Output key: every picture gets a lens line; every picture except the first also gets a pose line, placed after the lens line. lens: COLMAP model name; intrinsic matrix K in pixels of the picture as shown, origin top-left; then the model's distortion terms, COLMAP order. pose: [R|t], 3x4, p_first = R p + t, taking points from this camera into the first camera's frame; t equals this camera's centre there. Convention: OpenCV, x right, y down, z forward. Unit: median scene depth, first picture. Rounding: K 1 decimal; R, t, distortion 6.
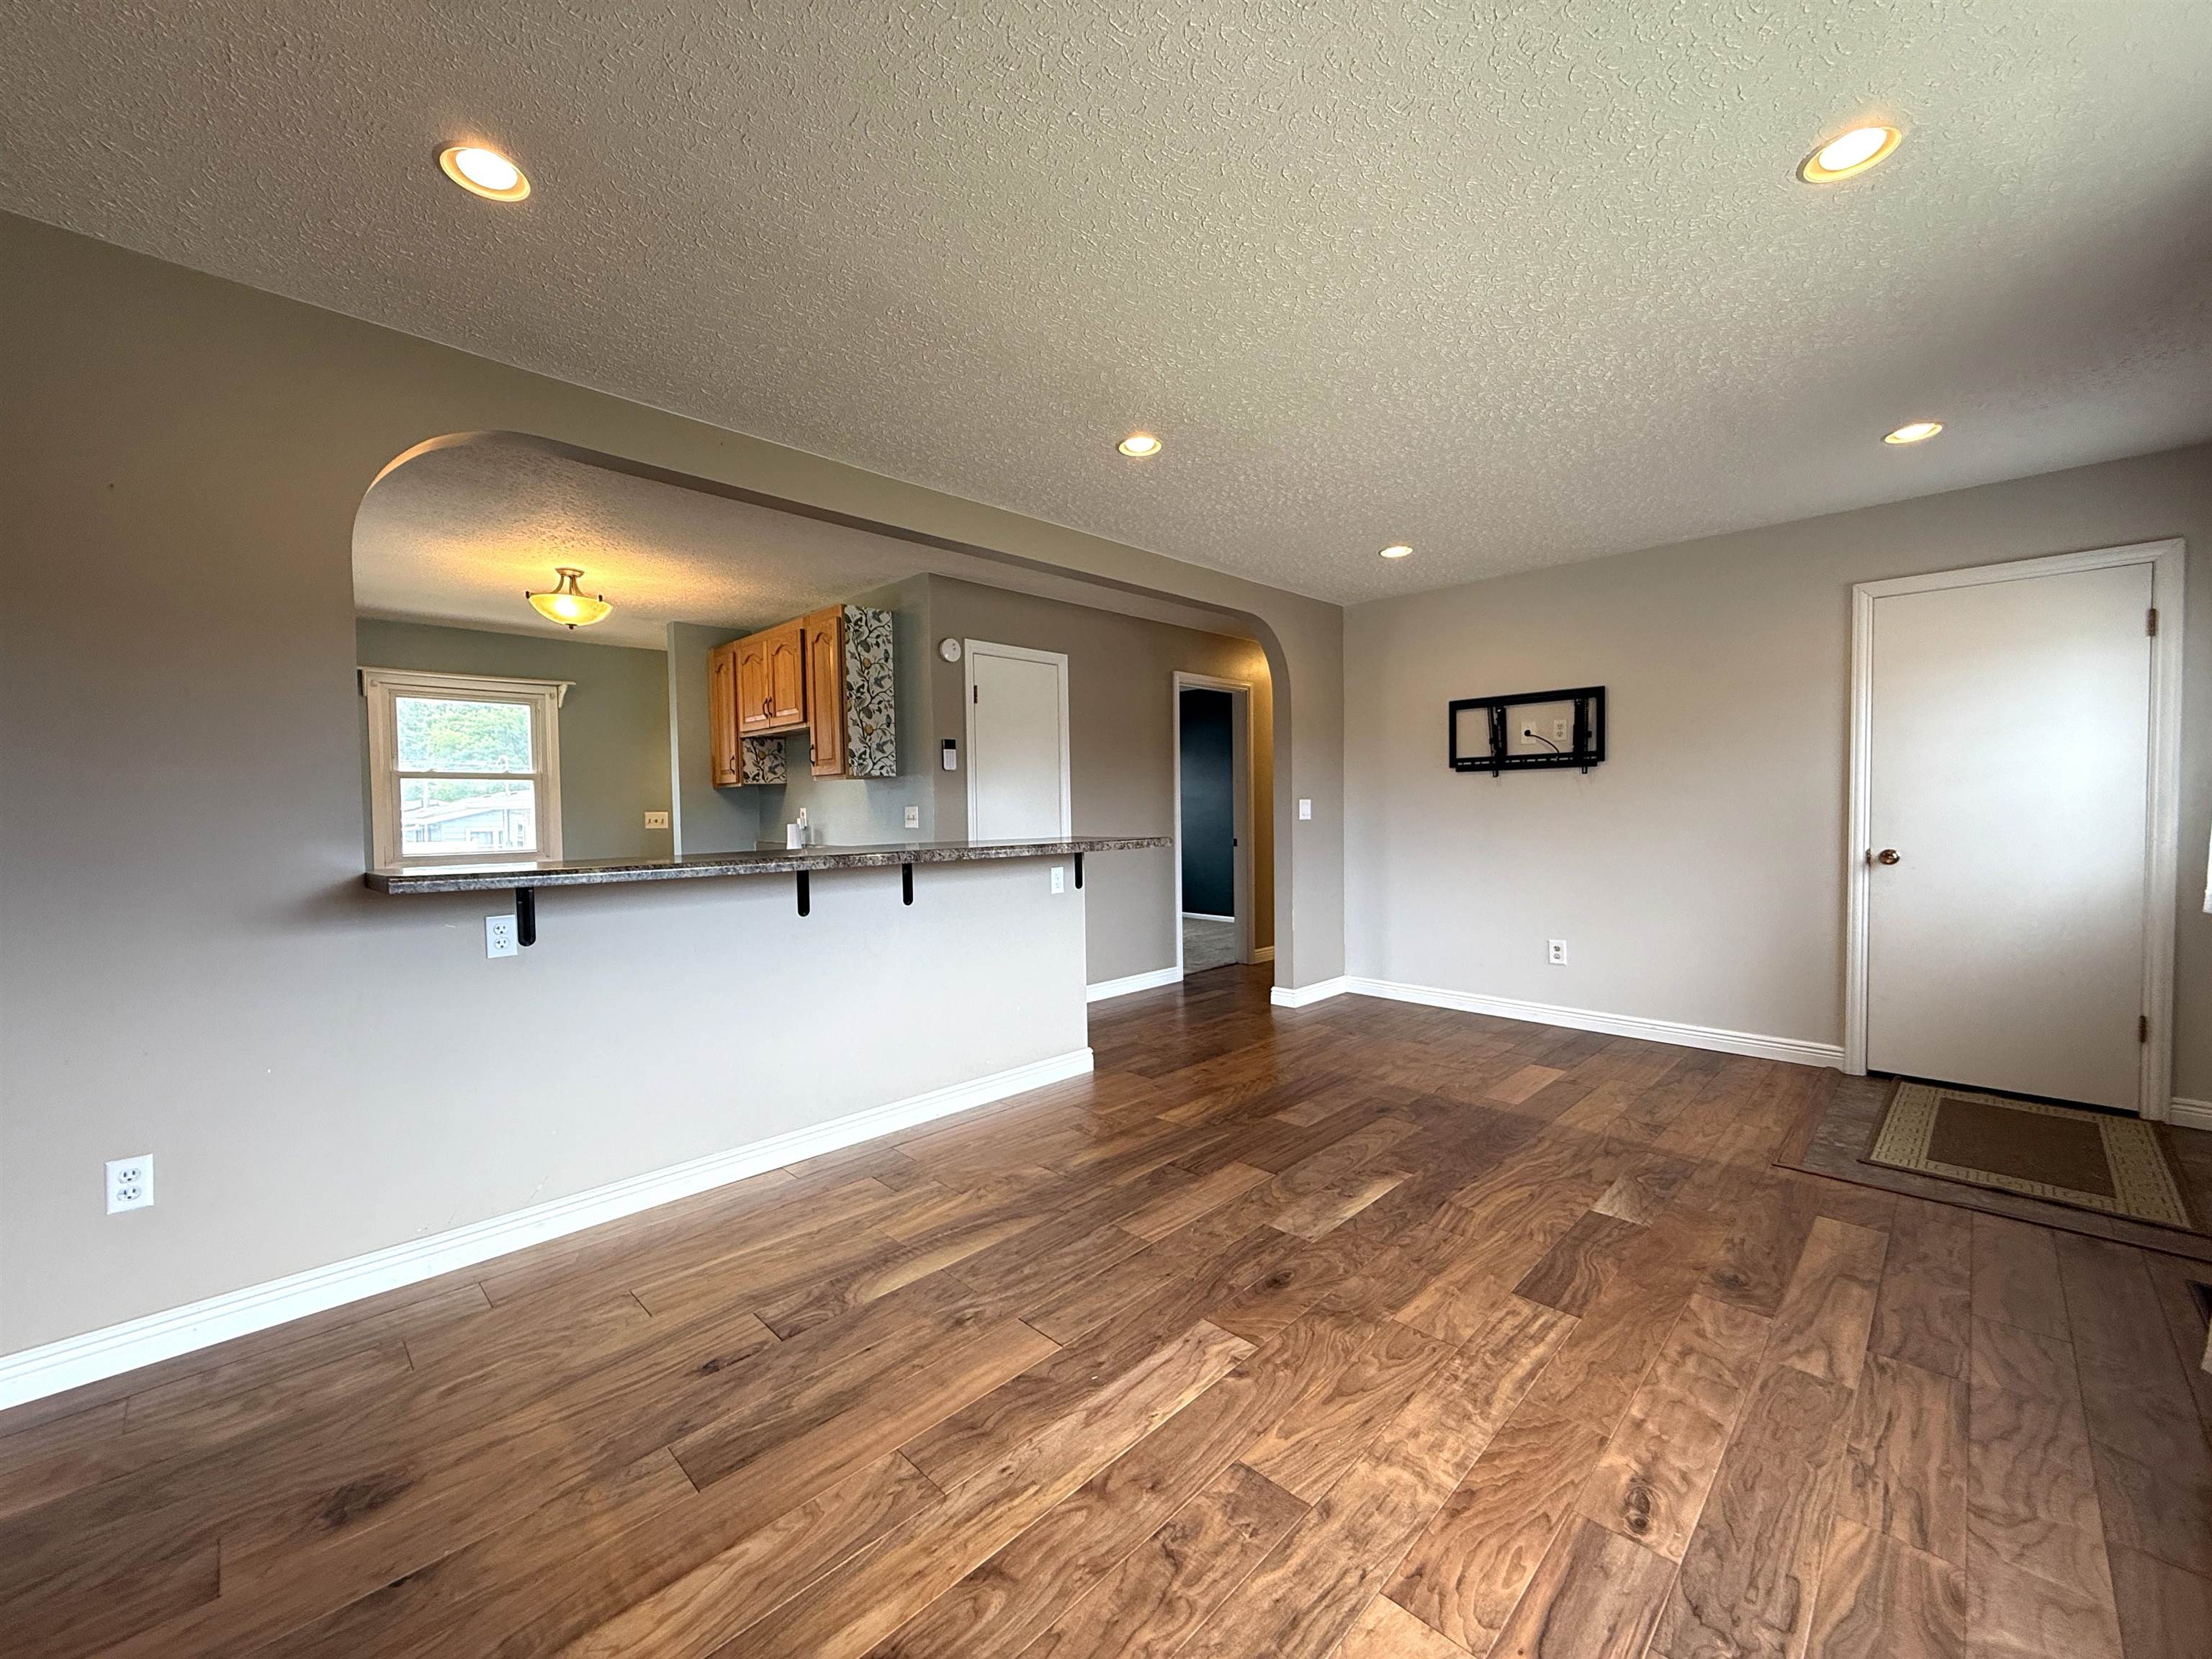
lens RADIAL K [[871.6, 0, 1103.1], [0, 871.6, 834.9], [0, 0, 1]] dist [0.001194, -0.000333]
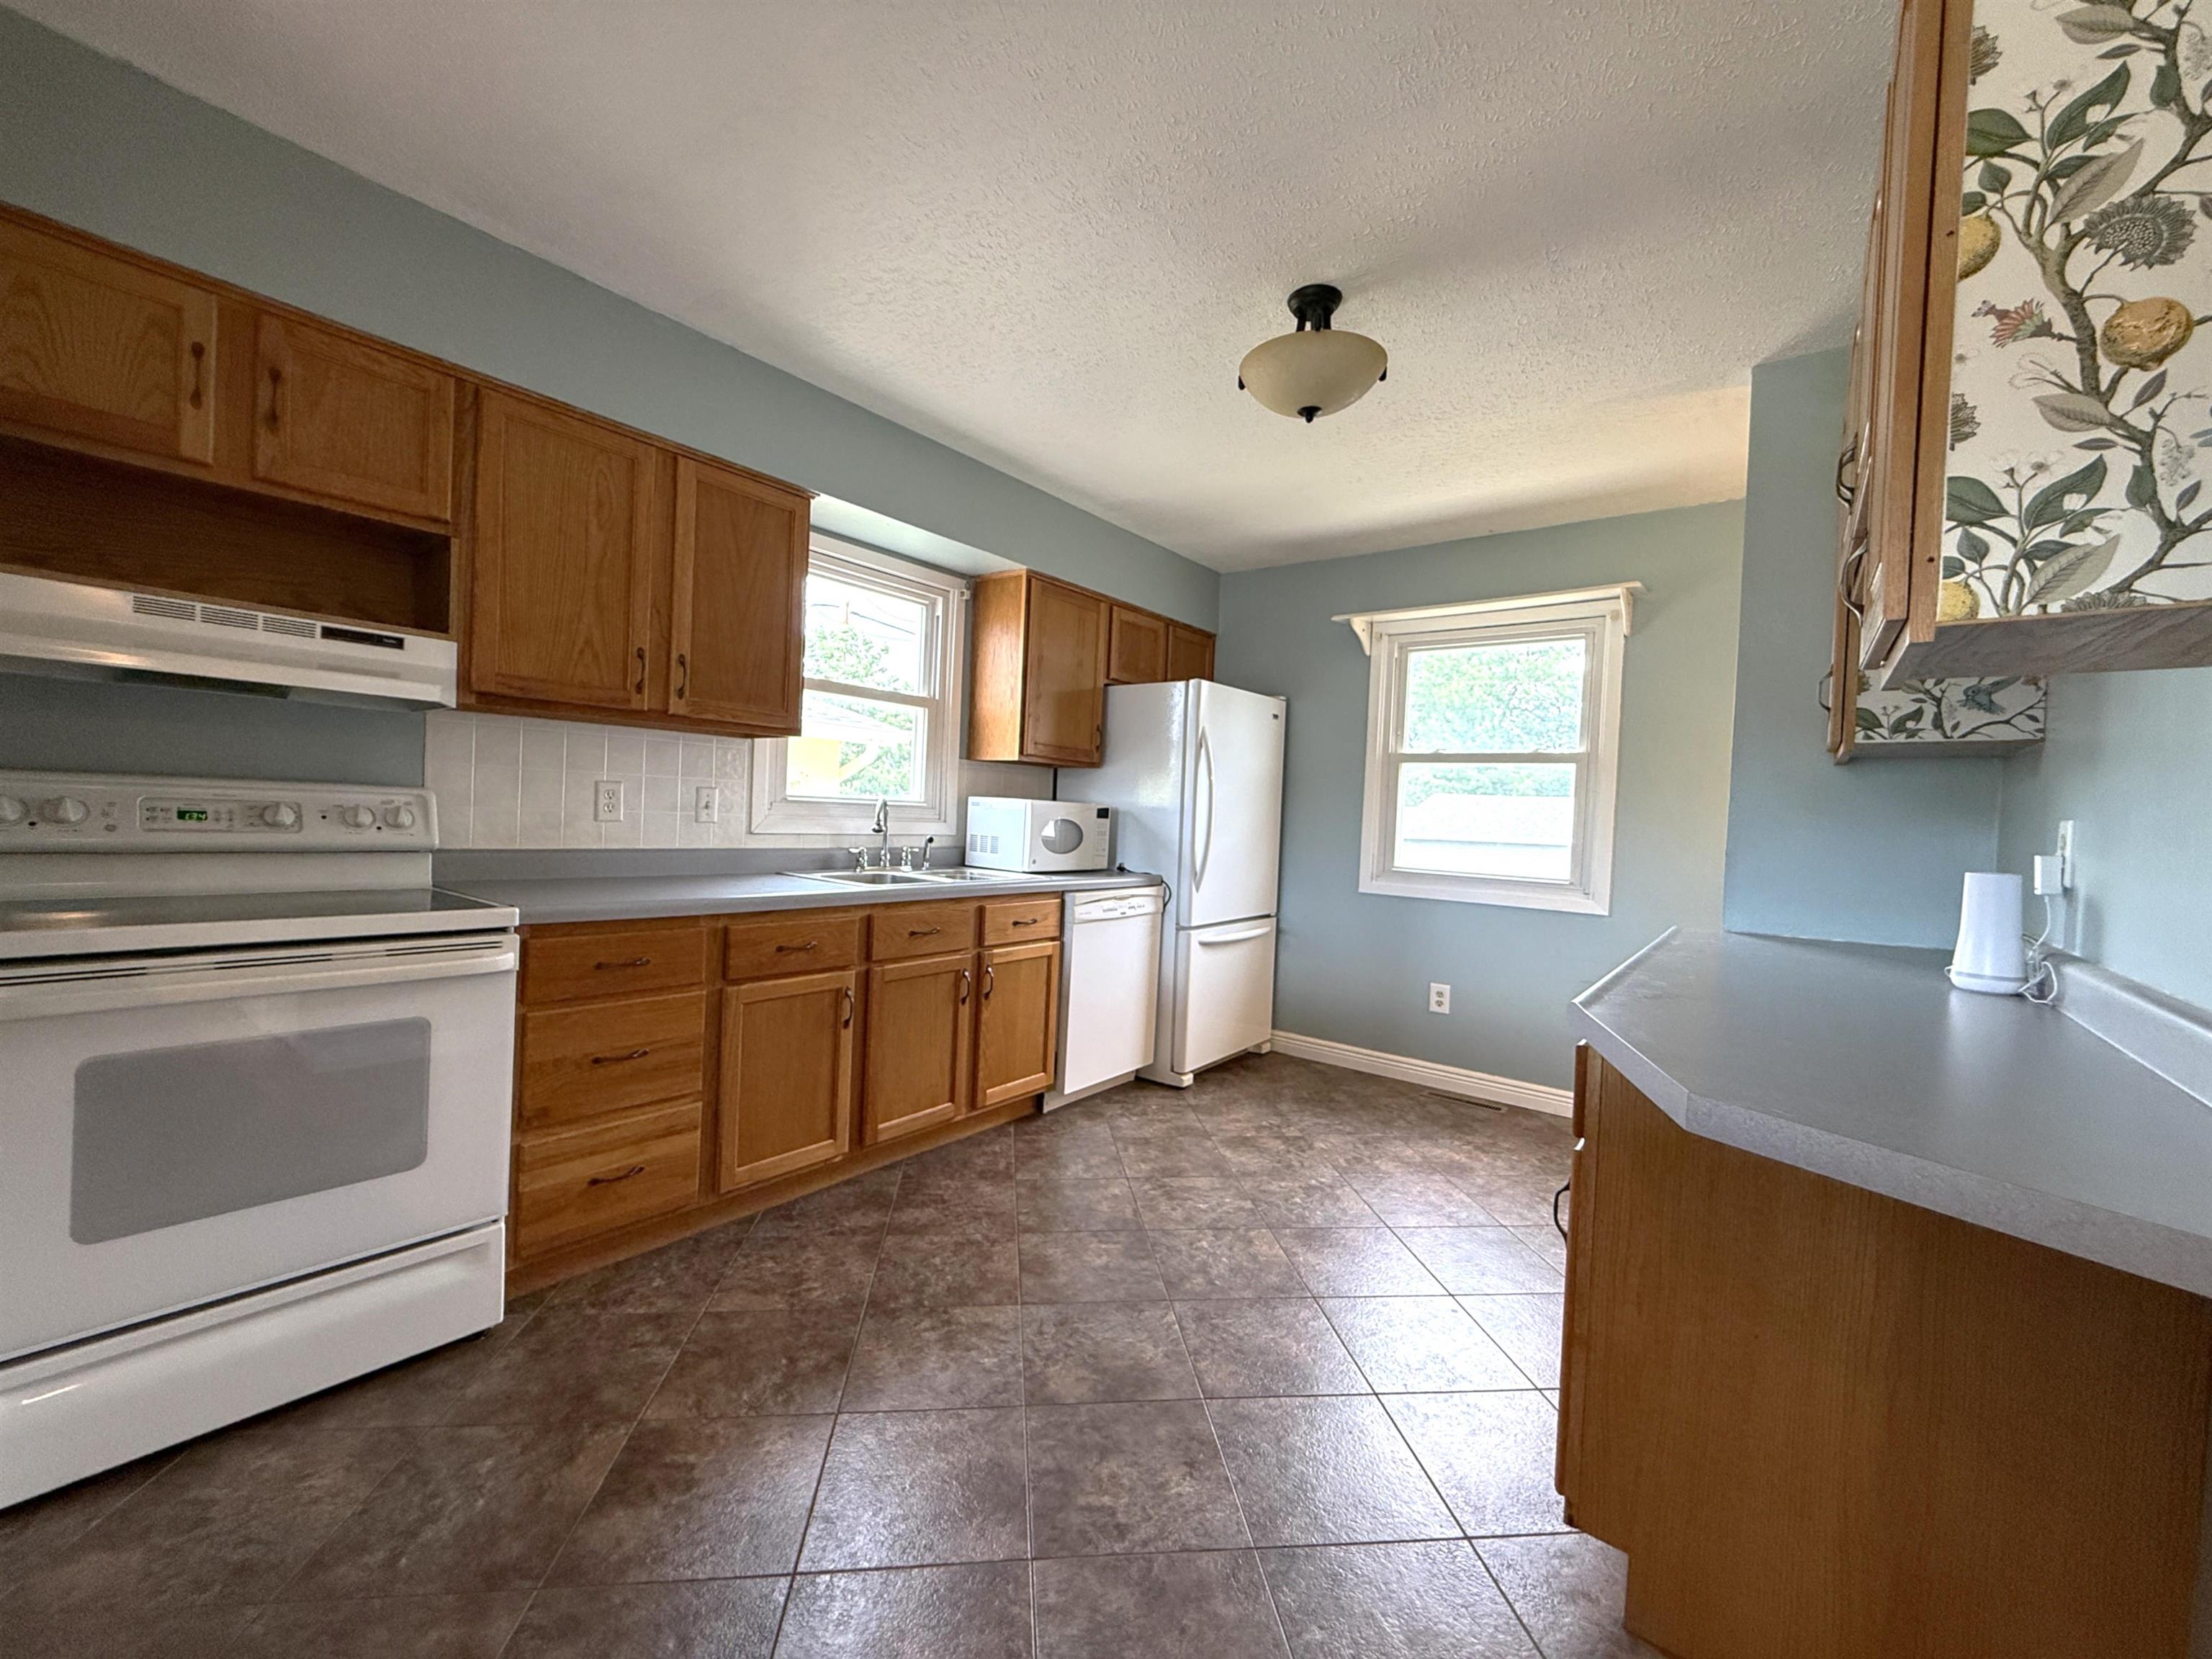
lens RADIAL K [[879.2, 0, 1100.4], [0, 879.2, 833.2], [0, 0, 1]] dist [-0.000250, 0.000055]
pose [[0.116461, 0.044006, -0.992220, -0.173738], [-0.075990, 0.996484, 0.035276, -0.022503], [0.990284, 0.071290, 0.119396, 1.136691]]
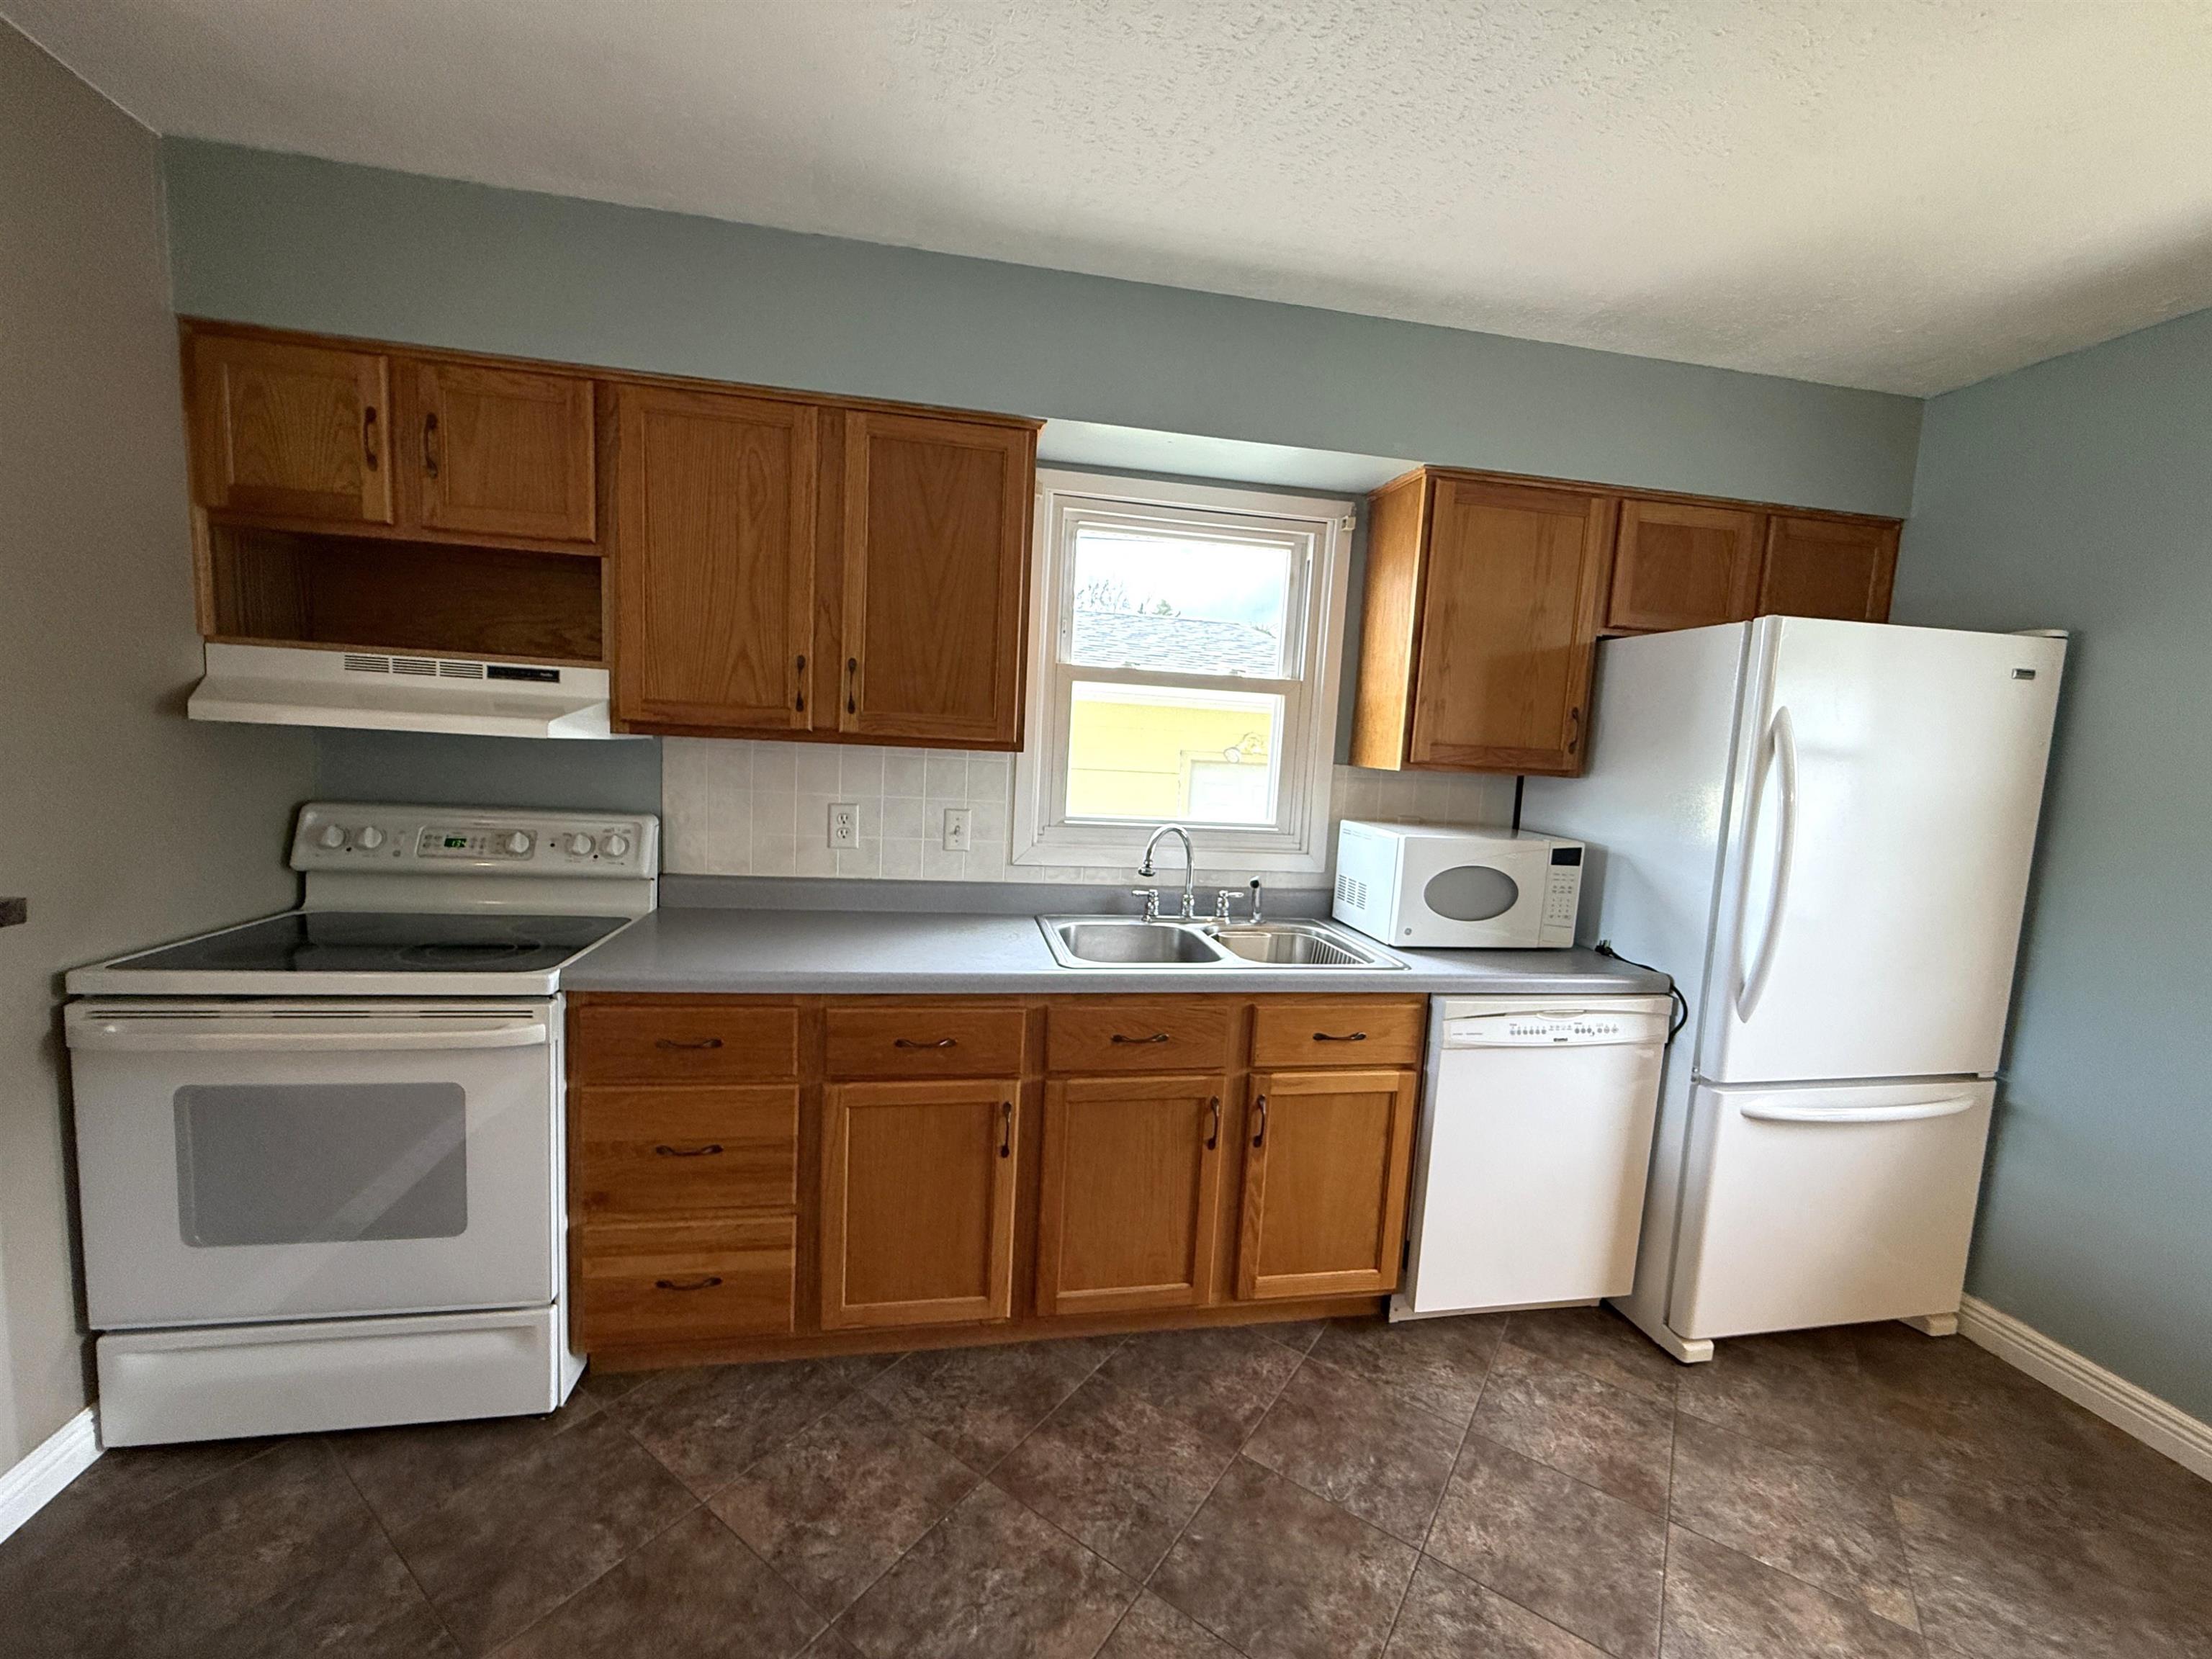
lens RADIAL K [[879.2, 0, 1100.4], [0, 879.2, 833.2], [0, 0, 1]] dist [-0.000250, 0.000055]
pose [[-0.569193, 0.072228, -0.819025, -0.552320], [-0.070160, 0.988234, 0.135909, -0.096125], [0.819205, 0.134821, -0.557428, 1.362477]]
